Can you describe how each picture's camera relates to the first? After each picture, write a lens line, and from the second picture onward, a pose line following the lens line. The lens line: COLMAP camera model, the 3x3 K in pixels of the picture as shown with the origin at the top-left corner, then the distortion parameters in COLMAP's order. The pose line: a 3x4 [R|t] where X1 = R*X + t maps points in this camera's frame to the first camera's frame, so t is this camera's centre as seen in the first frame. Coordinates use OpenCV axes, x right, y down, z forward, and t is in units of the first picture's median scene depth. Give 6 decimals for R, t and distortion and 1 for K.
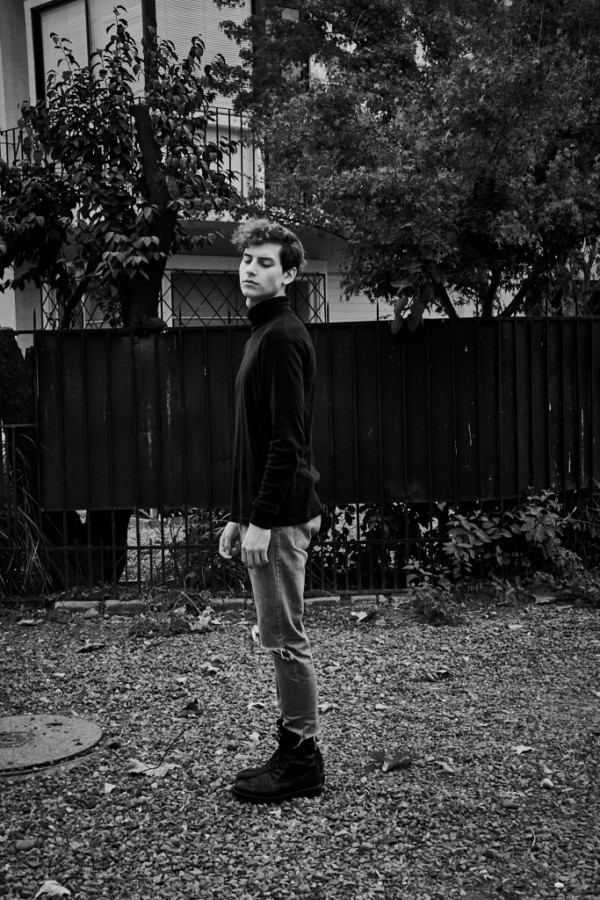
lens RADIAL K [[1417.3, 0, 300.0], [0, 1417.3, 450.0], [0, 0, 1]] dist [-0.057245, 1.054546]
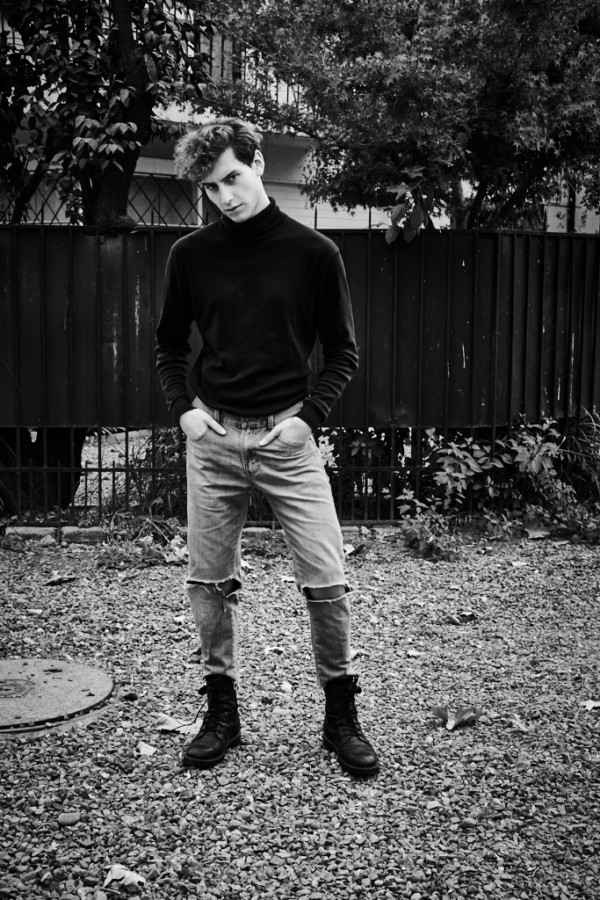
lens RADIAL K [[1417.3, 0, 300.0], [0, 1417.3, 450.0], [0, 0, 1]] dist [-0.057245, 1.054546]
pose [[0.994115, 0.023283, 0.105802, -0.092807], [-0.029085, 0.998137, 0.053637, 0.004305], [-0.104356, -0.056399, 0.992940, 0.095016]]
